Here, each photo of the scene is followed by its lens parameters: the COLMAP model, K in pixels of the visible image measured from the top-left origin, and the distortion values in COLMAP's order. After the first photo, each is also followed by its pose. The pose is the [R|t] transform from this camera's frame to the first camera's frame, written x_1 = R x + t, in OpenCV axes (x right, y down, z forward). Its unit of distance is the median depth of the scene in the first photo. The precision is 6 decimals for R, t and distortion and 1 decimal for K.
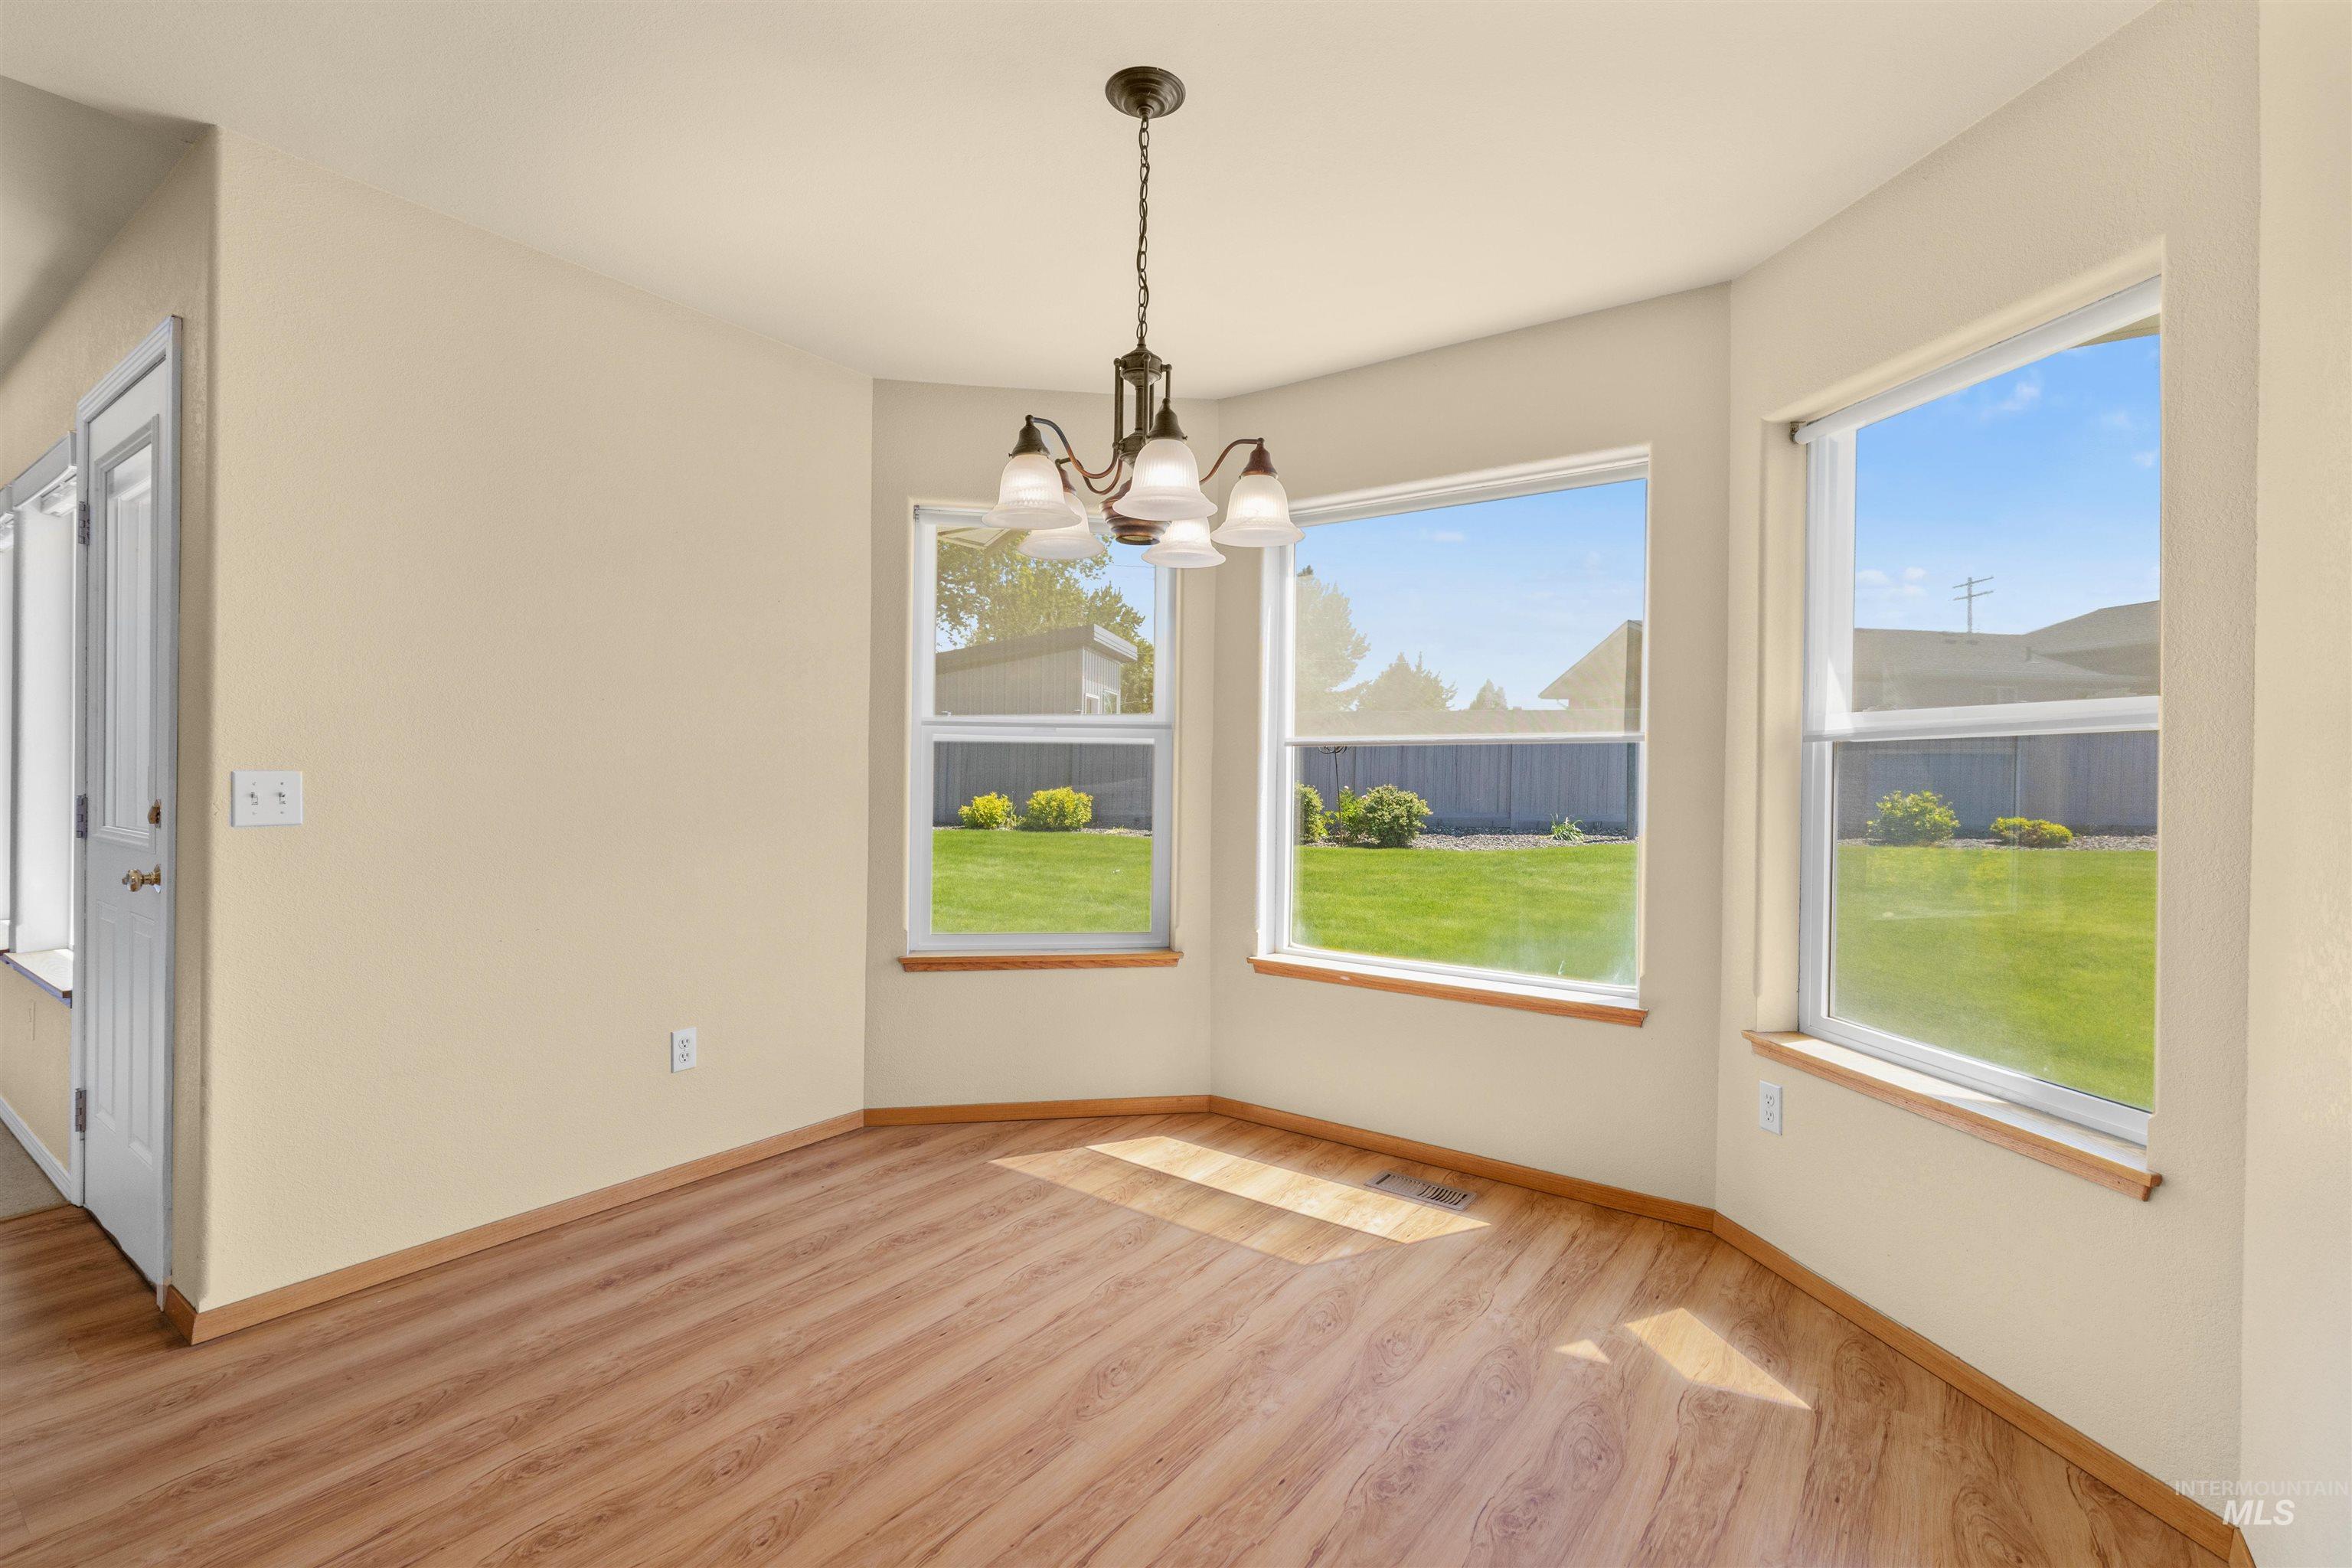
lens RADIAL K [[1063.0, 0, 1176.5], [0, 1063.0, 771.3], [0, 0, 1]] dist [-0.000222, -0.000428]
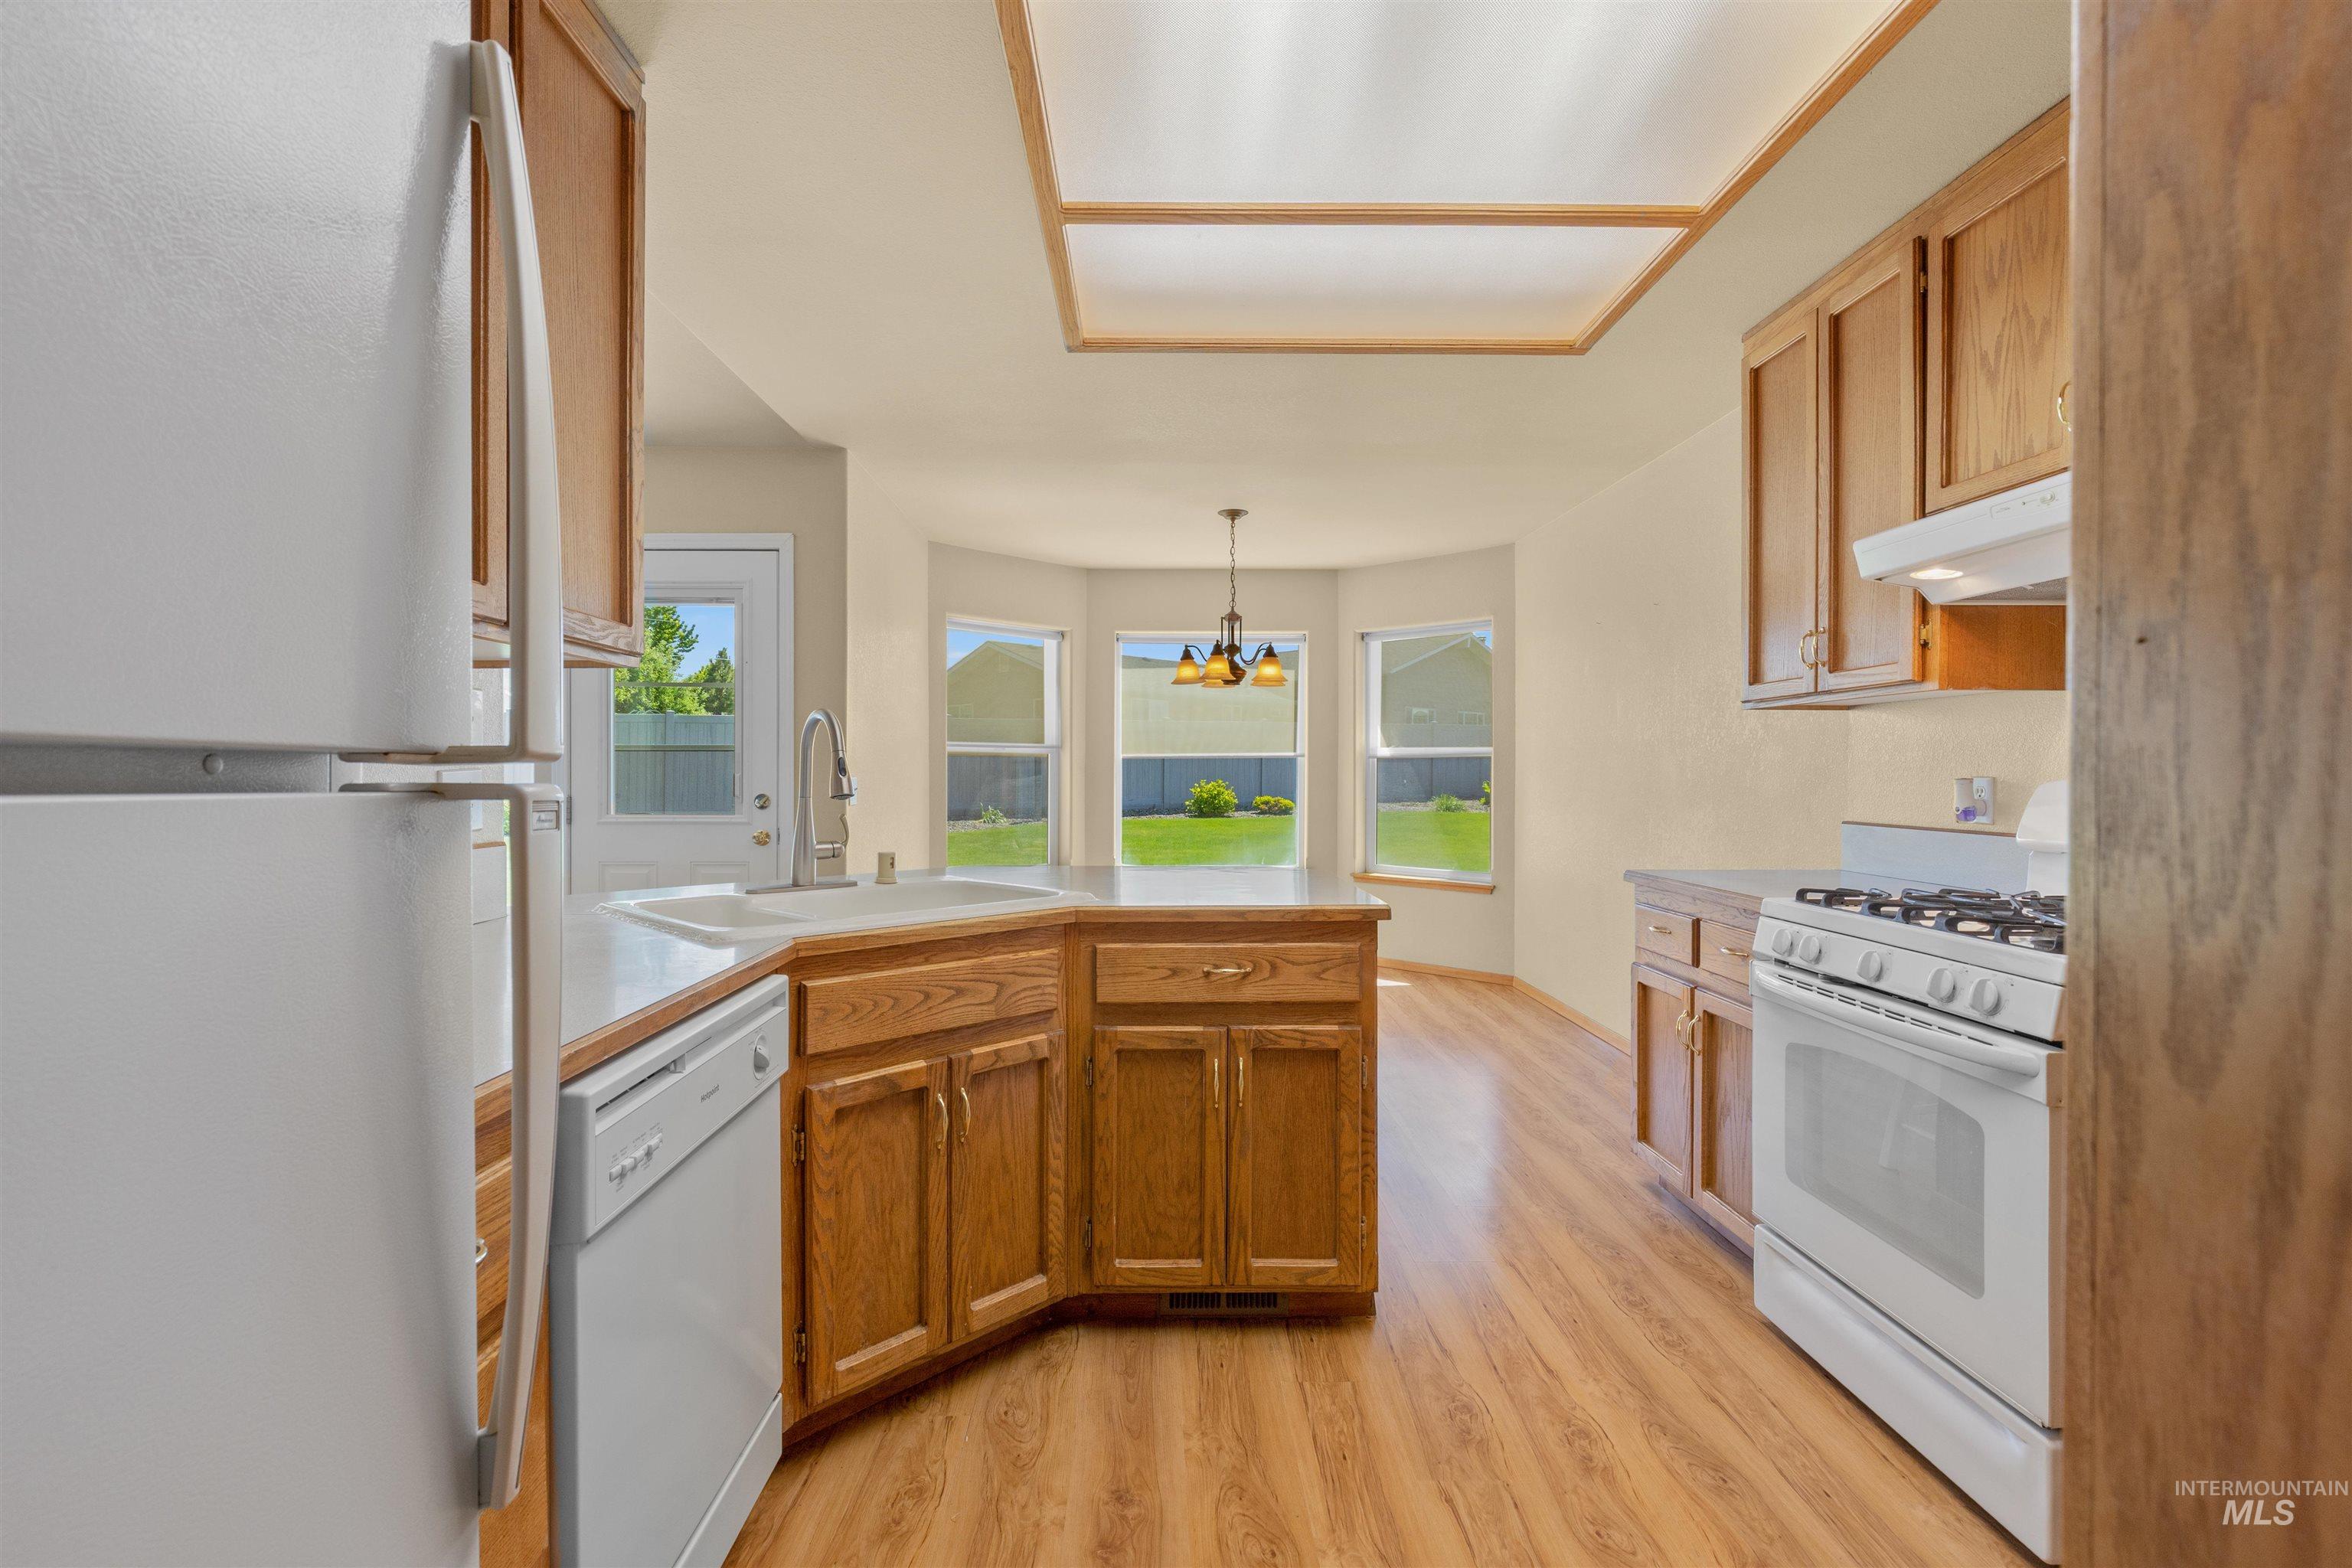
lens RADIAL K [[1045.6, 0, 1158.9], [0, 1045.6, 775.0], [0, 0, 1]] dist [-0.001330, -0.000090]
pose [[0.808850, -0.012816, 0.587876, -0.237067], [0.008856, 0.999915, 0.009614, -0.002946], [-0.587949, -0.002570, 0.808894, -0.134976]]
